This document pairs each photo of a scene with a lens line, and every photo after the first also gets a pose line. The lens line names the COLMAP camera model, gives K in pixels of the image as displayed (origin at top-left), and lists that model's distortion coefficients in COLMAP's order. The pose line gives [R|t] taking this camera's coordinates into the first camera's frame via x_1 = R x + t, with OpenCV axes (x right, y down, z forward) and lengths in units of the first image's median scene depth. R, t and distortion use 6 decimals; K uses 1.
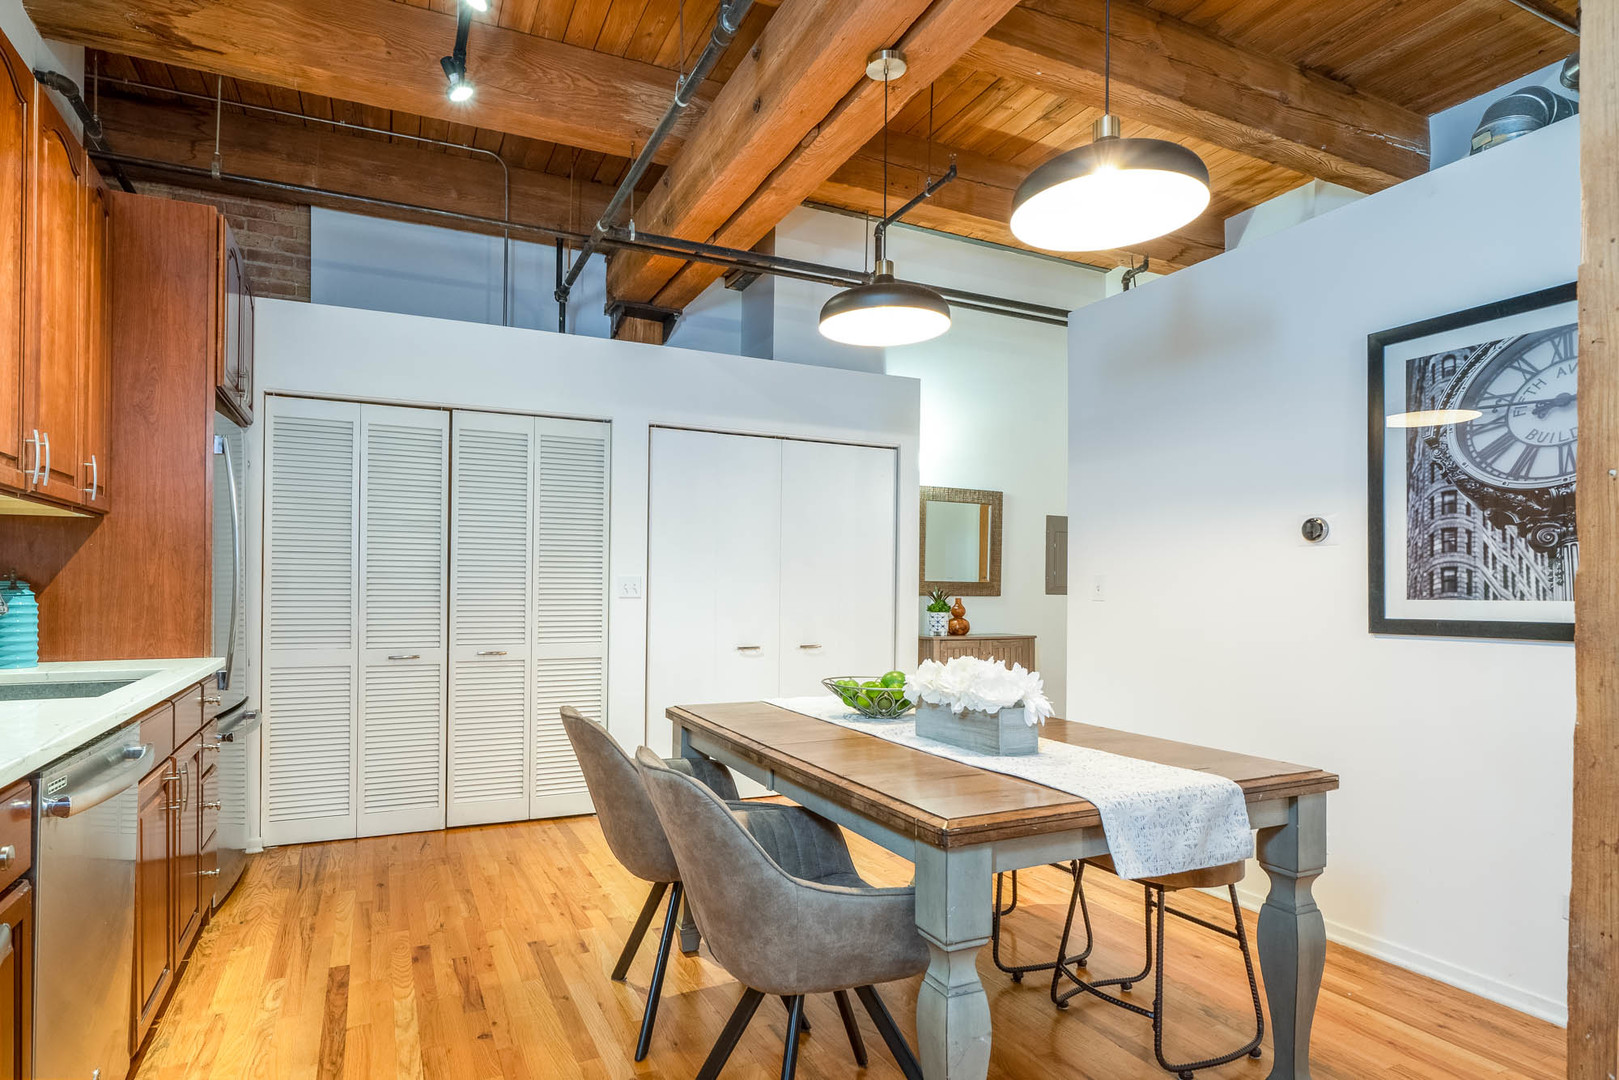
lens RADIAL K [[873.0, 0, 797.5], [0, 873.0, 582.8], [0, 0, 1]] dist [-0.001702, 0.000190]
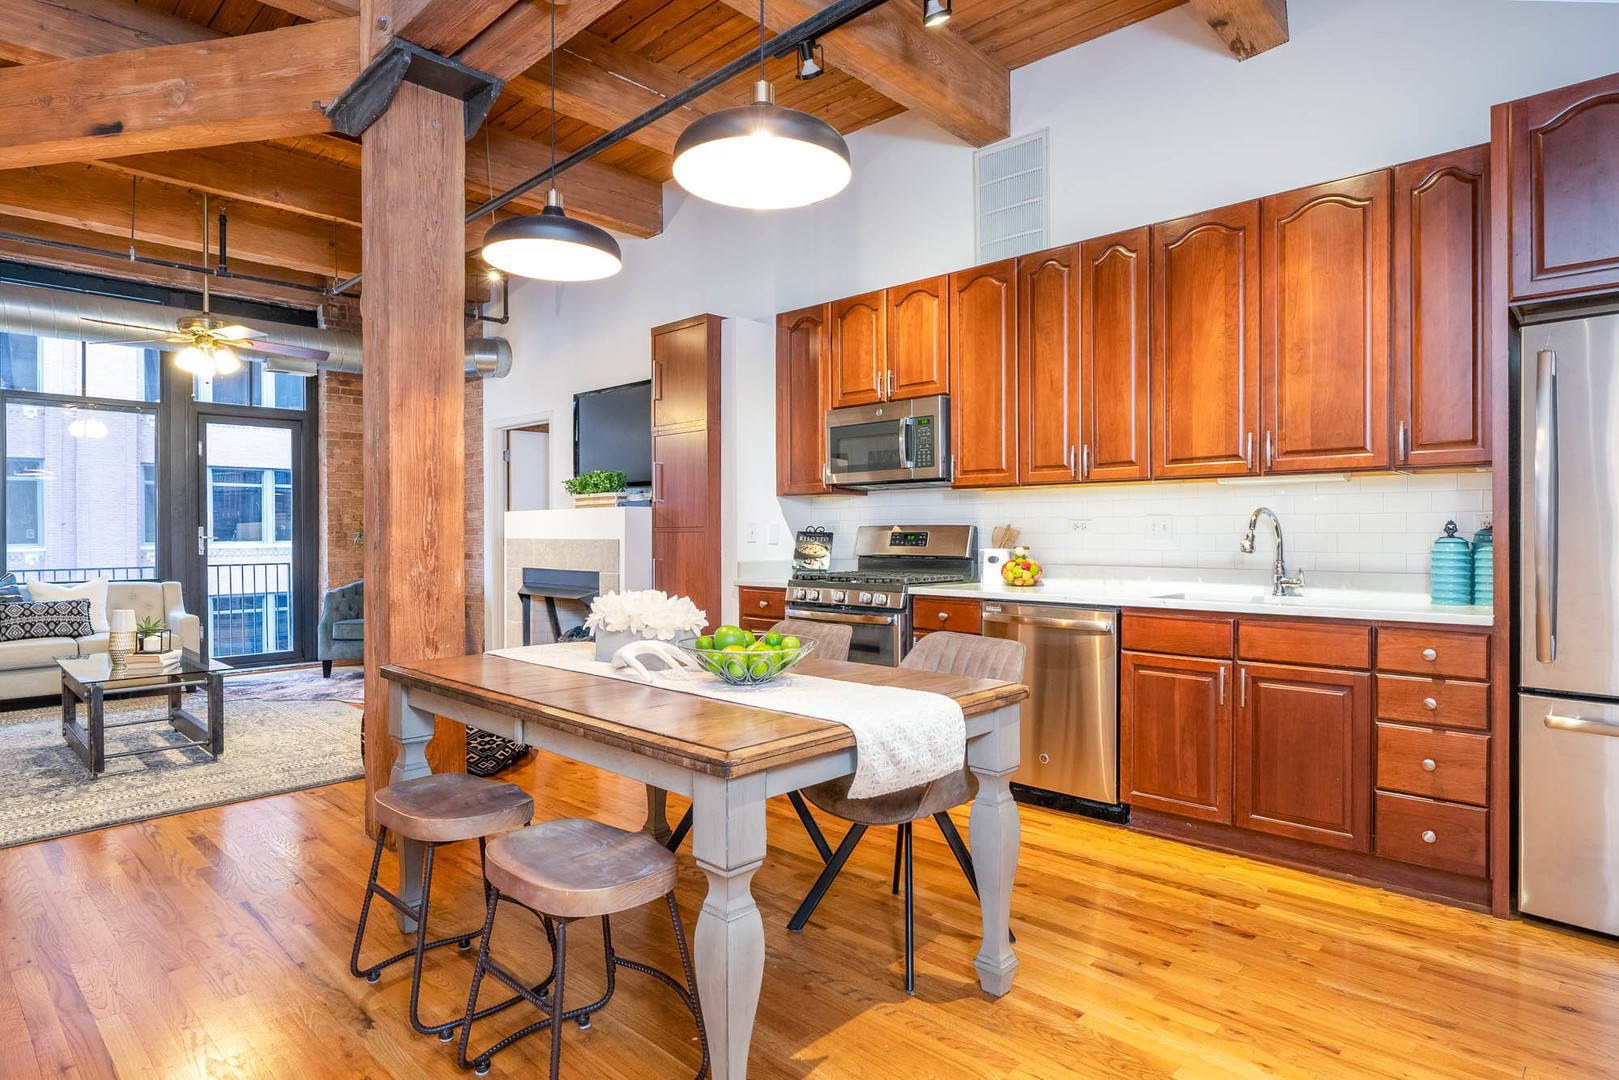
lens RADIAL K [[870.9, 0, 809.5], [0, 870.9, 540.0], [0, 0, 1]] dist [-0.002773, -0.000341]
pose [[-0.932473, -0.006584, -0.361181, 0.253531], [-0.006322, 0.999978, -0.001909, 0.012816], [0.361186, 0.000503, -0.932494, 1.341091]]
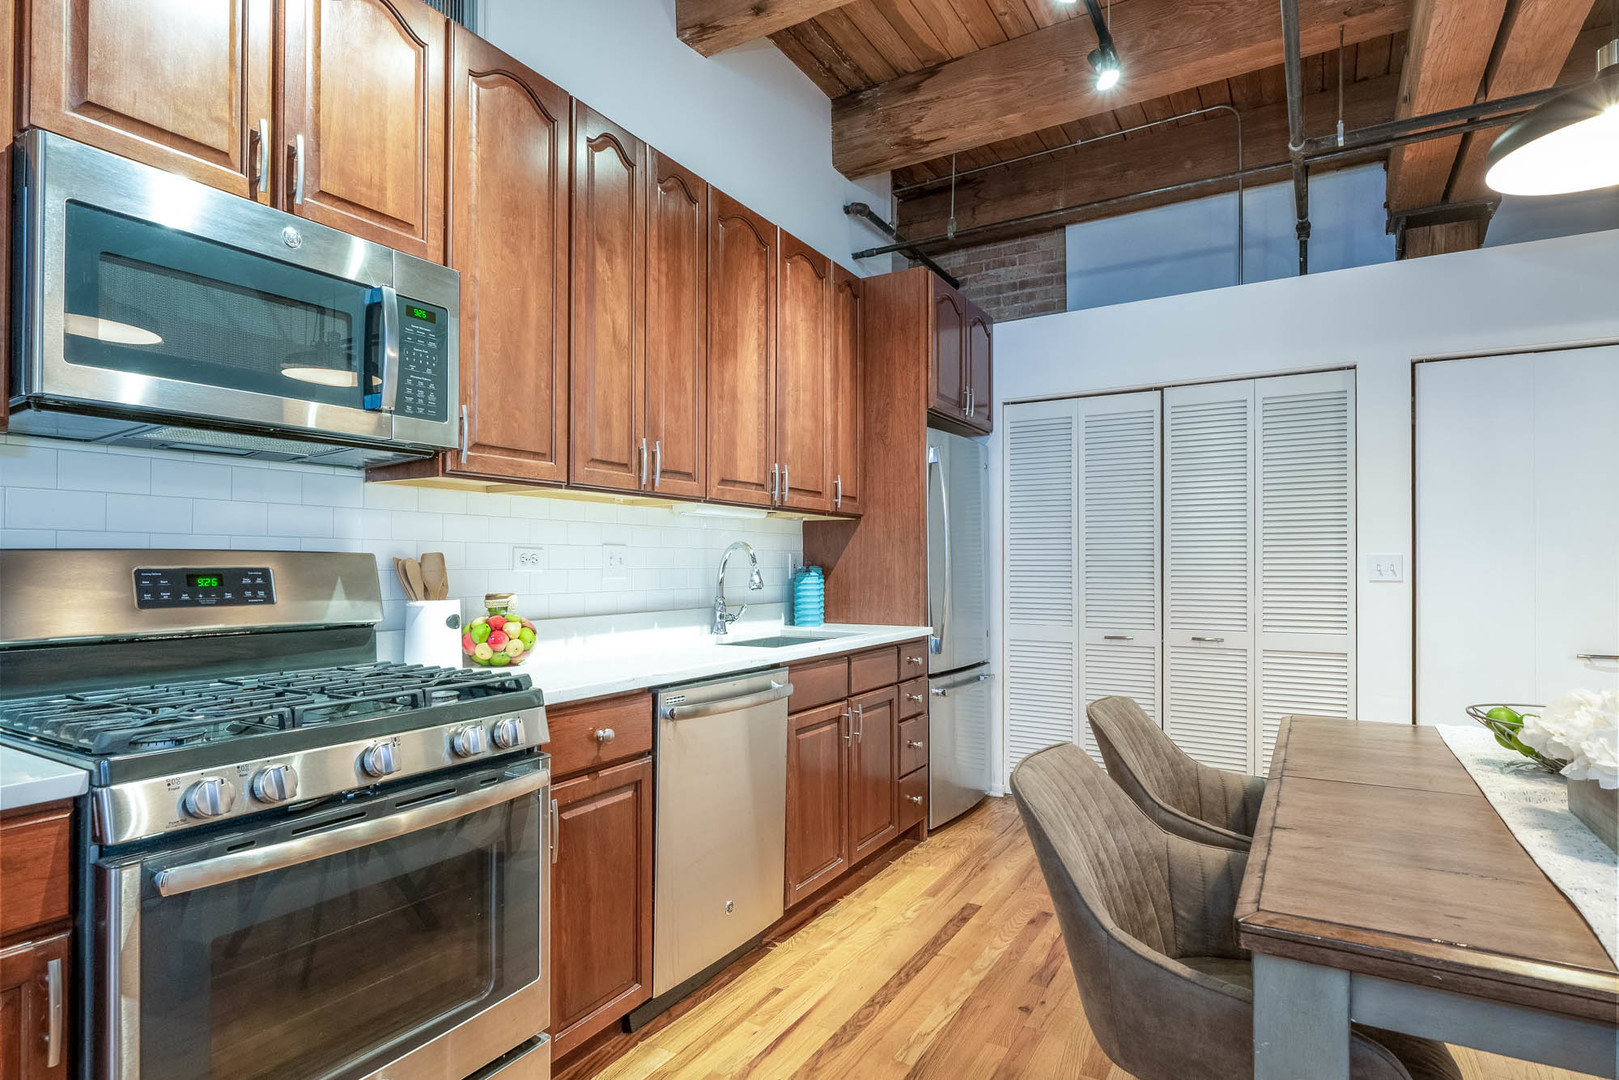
lens RADIAL K [[873.4, 0, 789.8], [0, 873.4, 550.7], [0, 0, 1]] dist [-0.001142, 0.000653]
pose [[0.548373, -0.020981, -0.835971, 0.230423], [0.008547, 0.999774, -0.019486, -0.000074], [0.836190, 0.003541, 0.548428, 0.133021]]
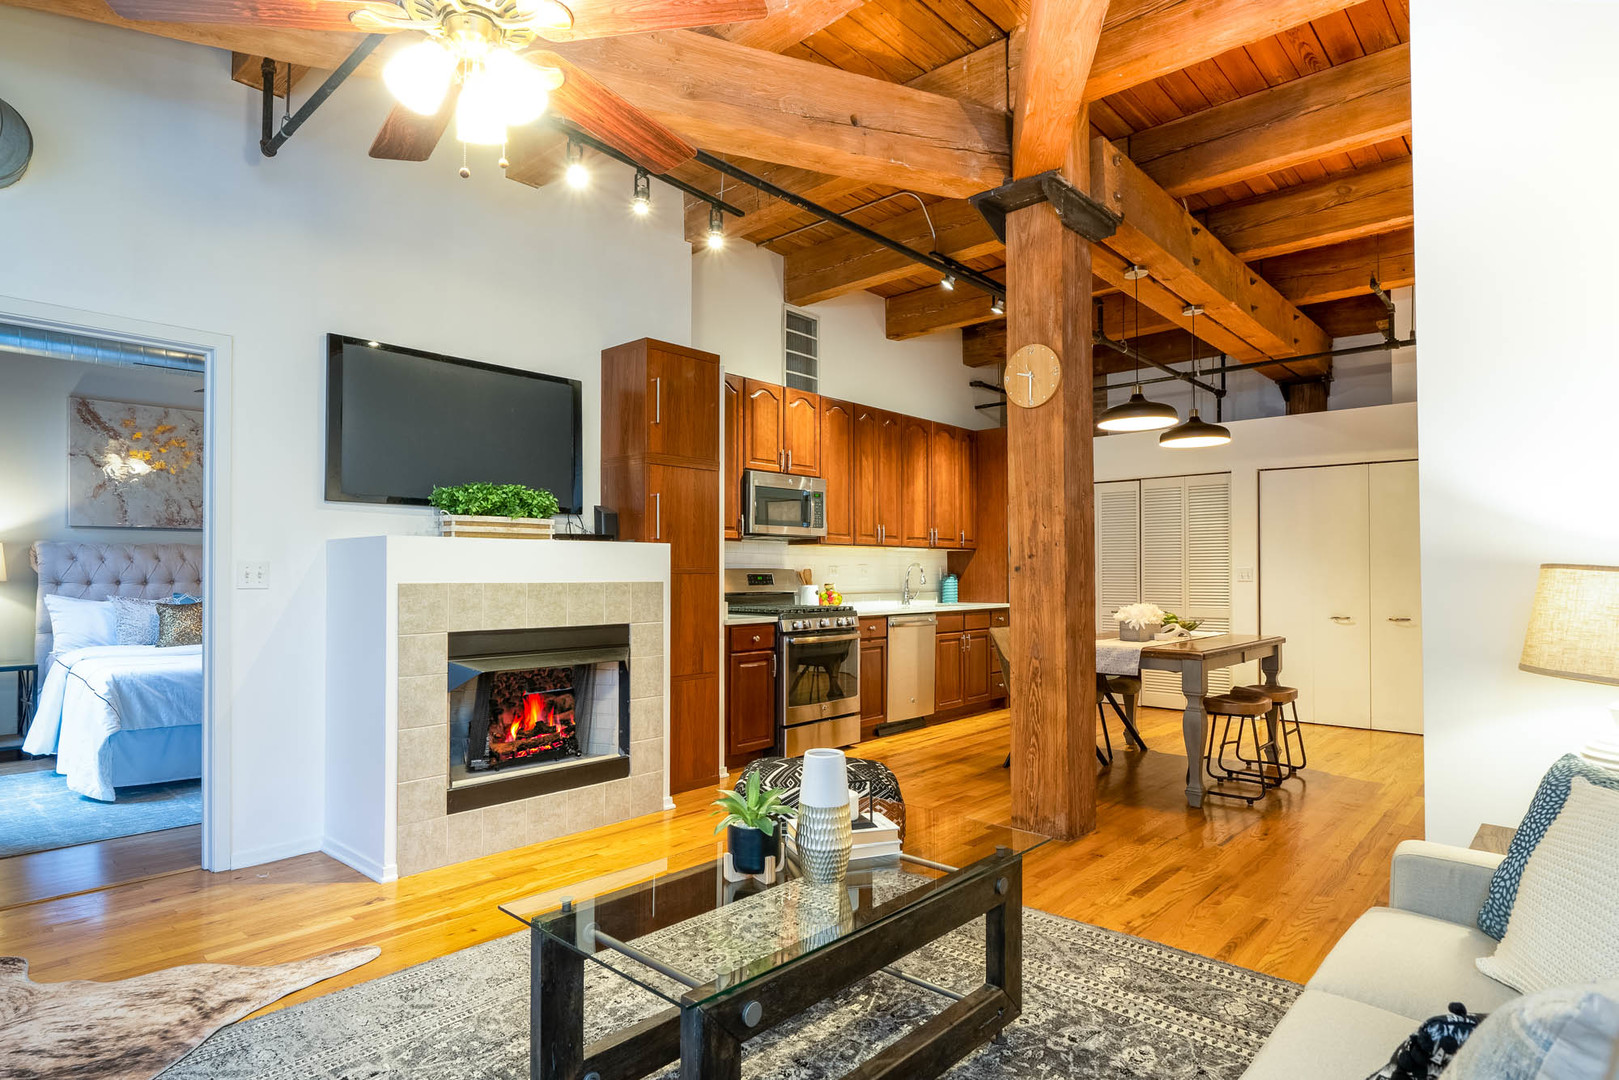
lens RADIAL K [[873.4, 0, 789.8], [0, 873.4, 550.7], [0, 0, 1]] dist [-0.001142, 0.000653]
pose [[0.375703, -0.032814, -0.926159, 1.253860], [0.008264, 0.999452, -0.032058, 0.007621], [0.926703, 0.004390, 0.375768, -0.470031]]
